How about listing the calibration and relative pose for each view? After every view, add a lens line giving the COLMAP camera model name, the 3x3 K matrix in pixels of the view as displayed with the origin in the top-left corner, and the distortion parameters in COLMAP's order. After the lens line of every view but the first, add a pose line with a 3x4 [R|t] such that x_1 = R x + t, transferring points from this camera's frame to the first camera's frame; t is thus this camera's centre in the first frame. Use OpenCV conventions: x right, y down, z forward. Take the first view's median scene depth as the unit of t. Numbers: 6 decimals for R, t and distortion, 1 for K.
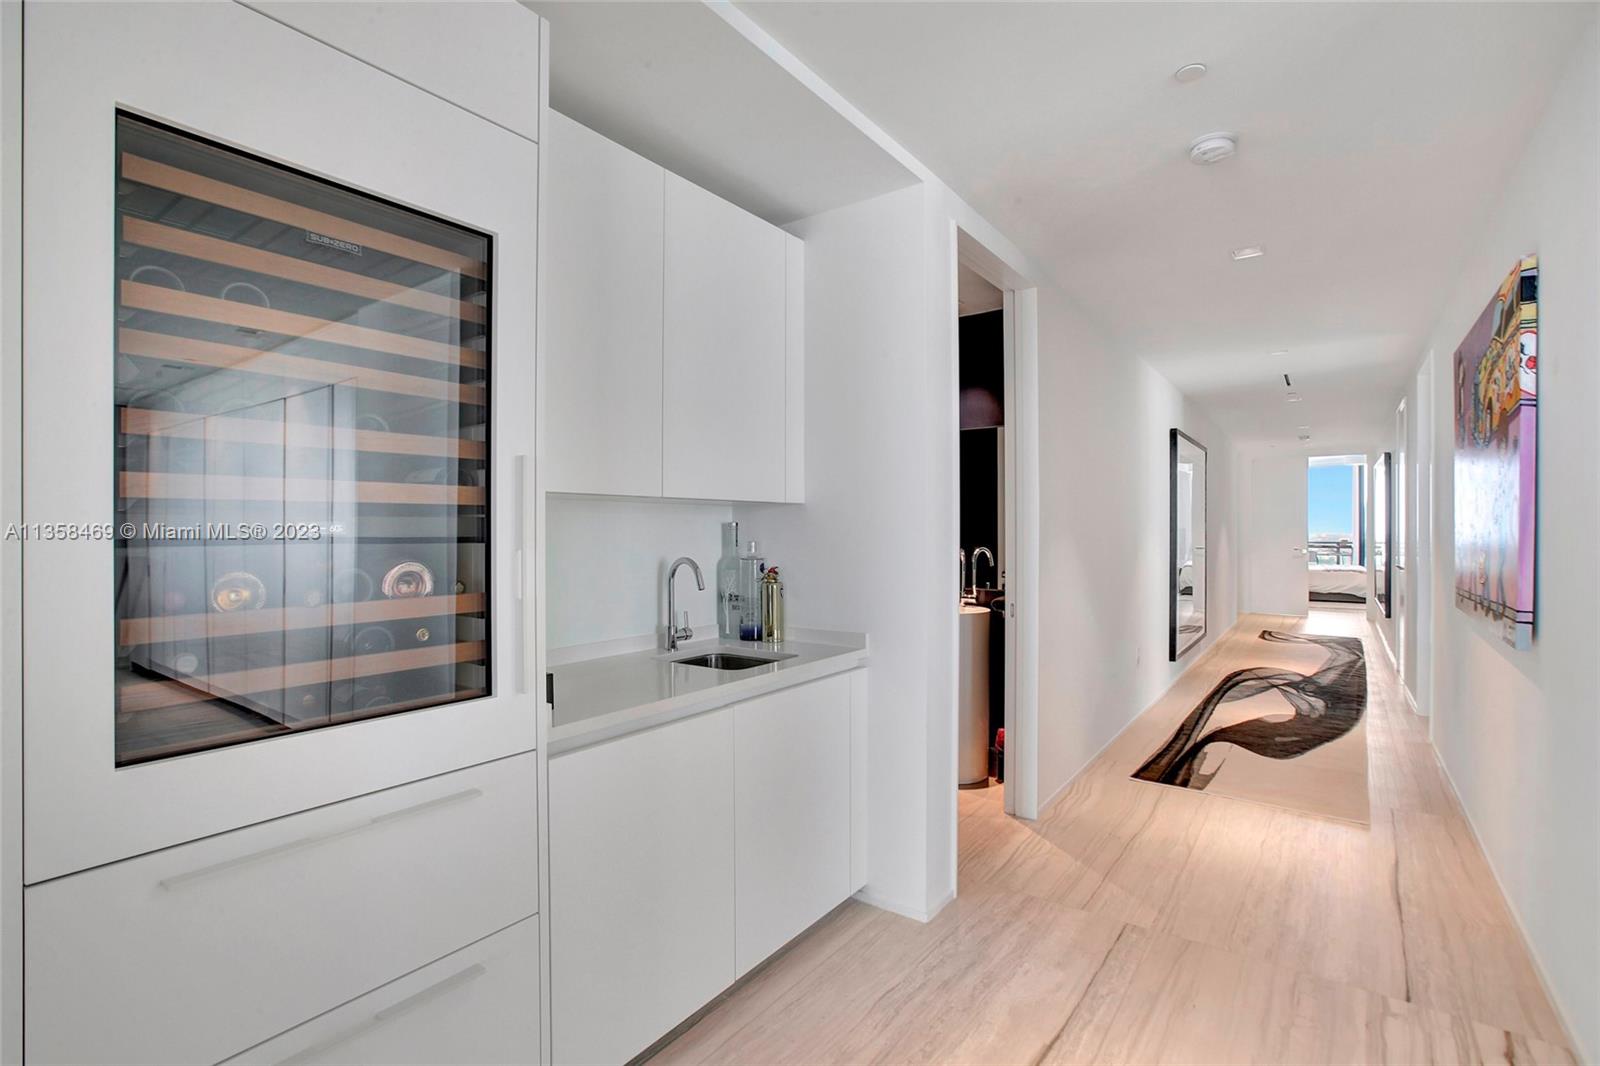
lens RADIAL K [[743.2, 0, 804.7], [0, 743.2, 529.6], [0, 0, 1]] dist [-0.054867, 0.021440]
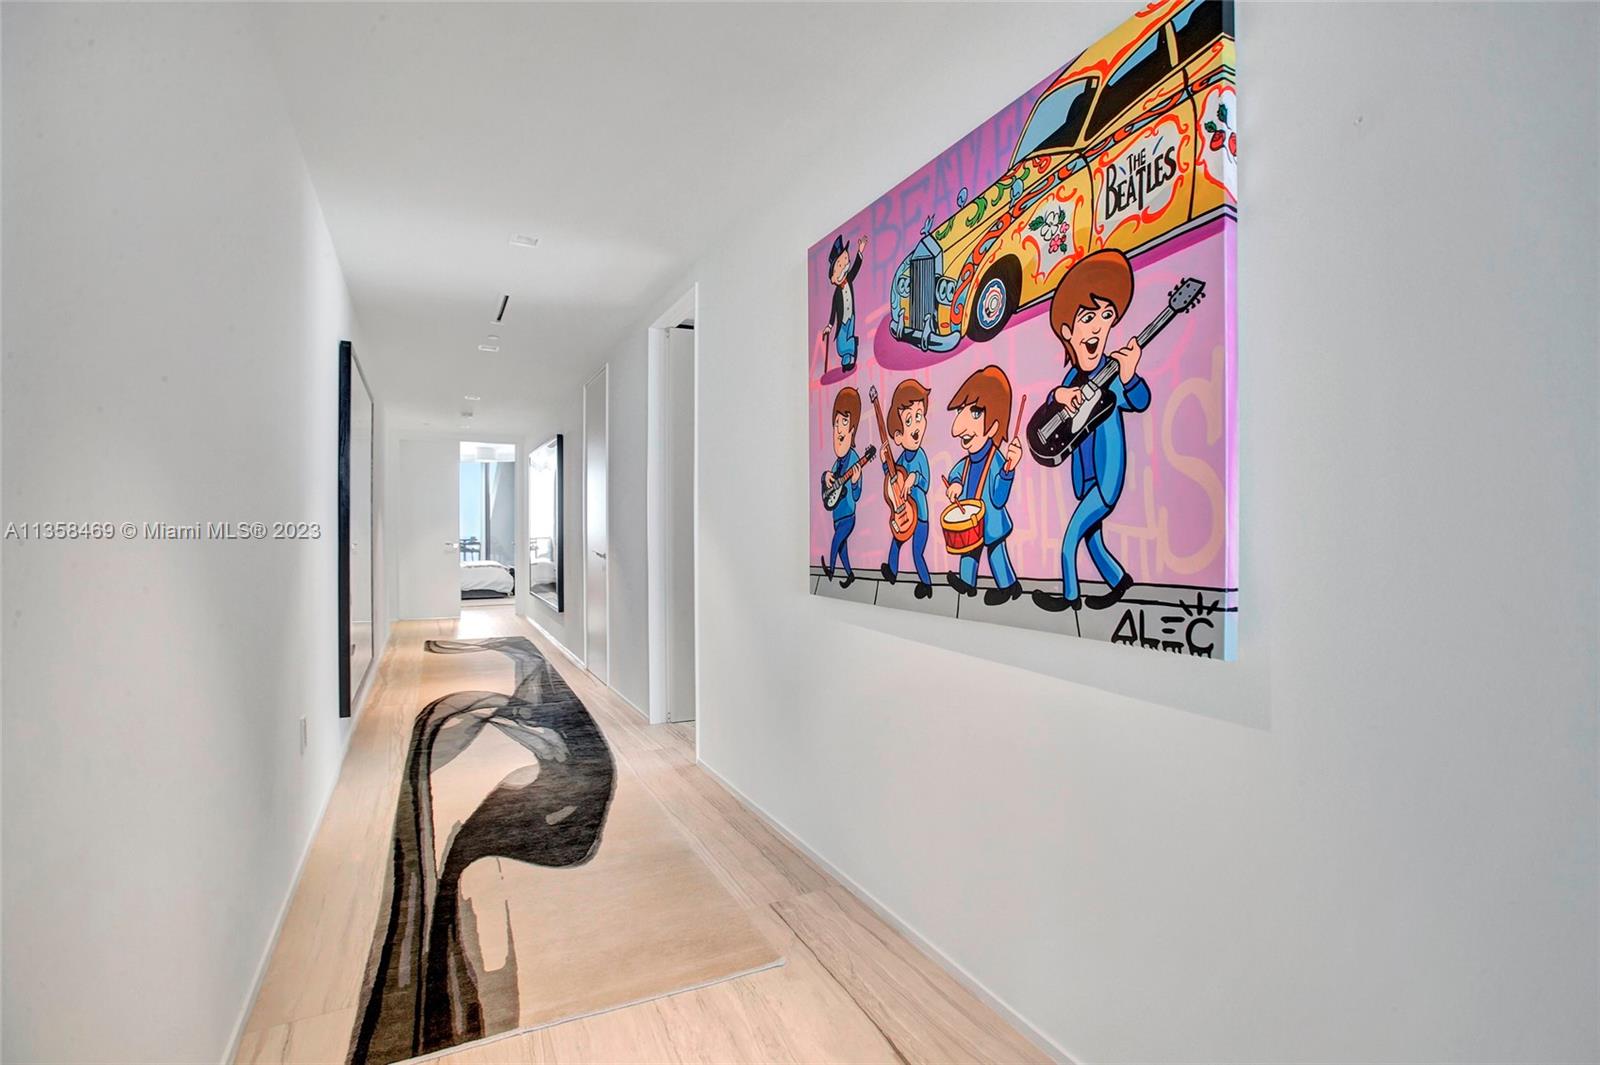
lens RADIAL K [[743.2, 0, 804.7], [0, 743.2, 529.1], [0, 0, 1]] dist [-0.054867, 0.021440]
pose [[0.452300, 0.000013, 0.891866, 0.130927], [0.004546, 0.999987, -0.002320, 0.024885], [-0.891854, 0.005104, 0.452294, 0.379269]]
